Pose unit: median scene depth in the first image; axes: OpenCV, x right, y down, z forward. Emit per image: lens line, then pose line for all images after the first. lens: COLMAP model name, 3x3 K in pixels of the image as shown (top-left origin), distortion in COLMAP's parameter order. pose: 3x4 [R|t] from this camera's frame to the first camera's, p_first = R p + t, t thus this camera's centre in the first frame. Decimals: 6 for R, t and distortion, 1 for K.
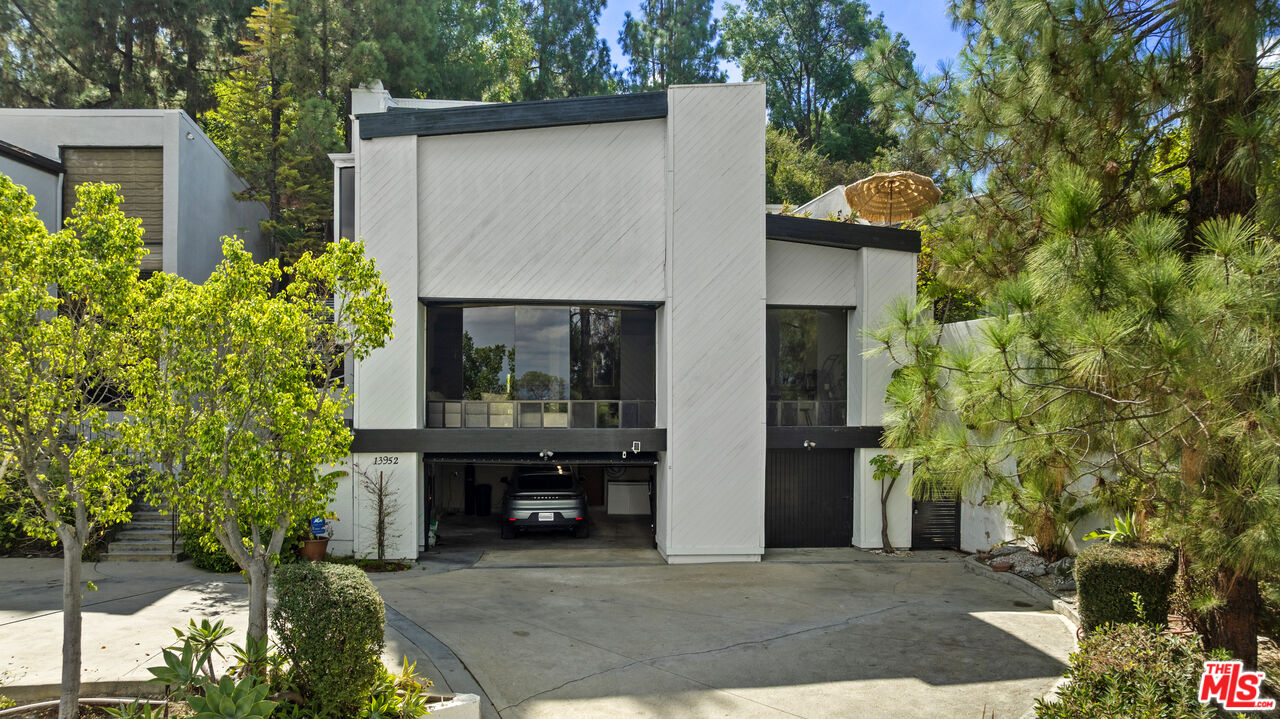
lens RADIAL K [[1103.9, 0, 617.6], [0, 1103.9, 361.2], [0, 0, 1]] dist [-0.008503, -0.002280]
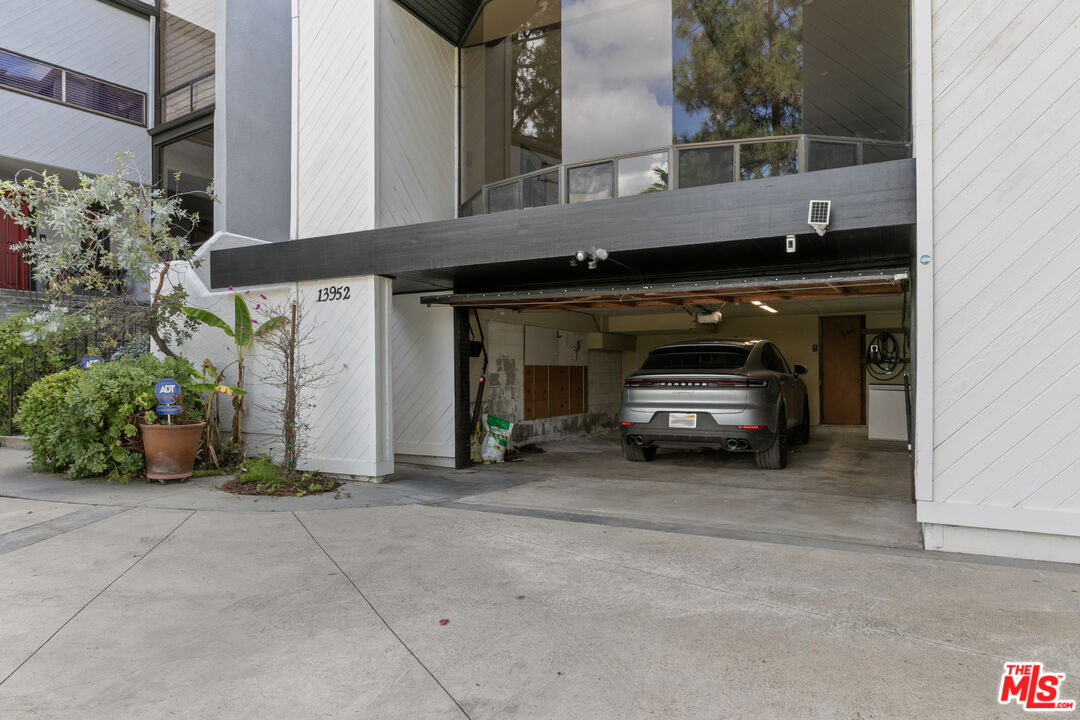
lens RADIAL K [[688.9, 0, 540.2], [0, 688.9, 374.6], [0, 0, 1]] dist [0.002765, 0.000270]
pose [[0.829708, -0.005838, -0.558167, 0.065765], [0.011634, 0.999909, 0.006836, 0.125693], [0.558076, -0.012166, 0.829701, 0.749496]]
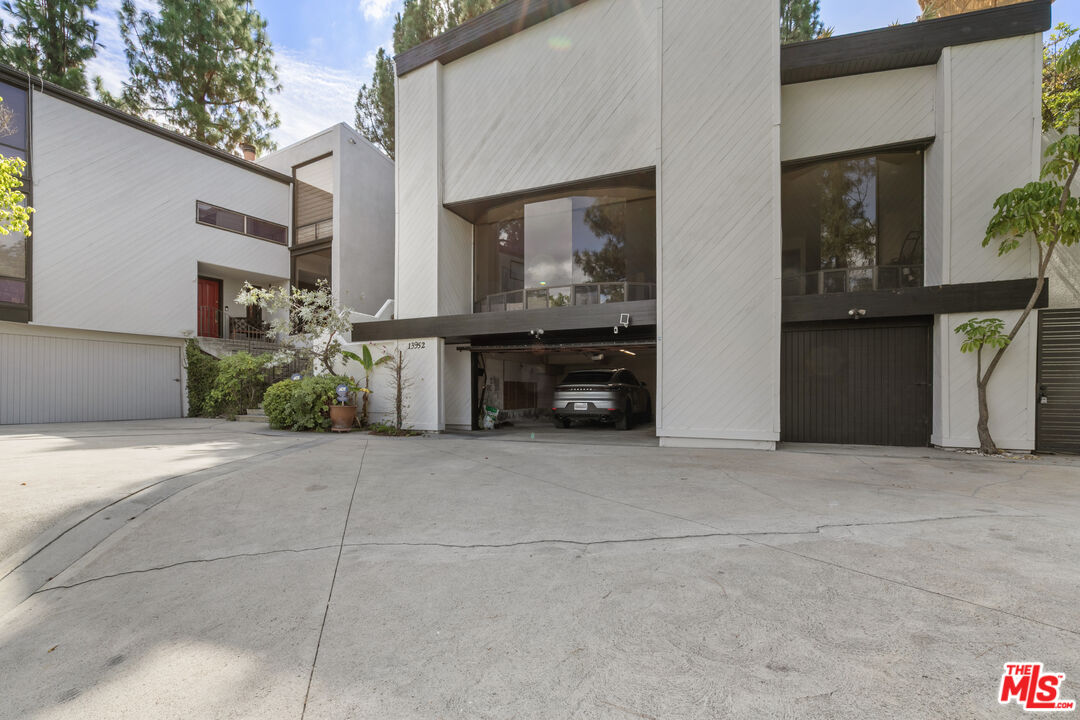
lens RADIAL K [[515.6, 0, 527.7], [0, 515.6, 387.5], [0, 0, 1]] dist [0.000878, 0.000261]
pose [[0.853667, -0.010281, -0.520718, 0.170222], [0.007171, 0.999942, -0.007987, 0.136009], [0.520770, 0.003084, 0.853691, 0.577700]]
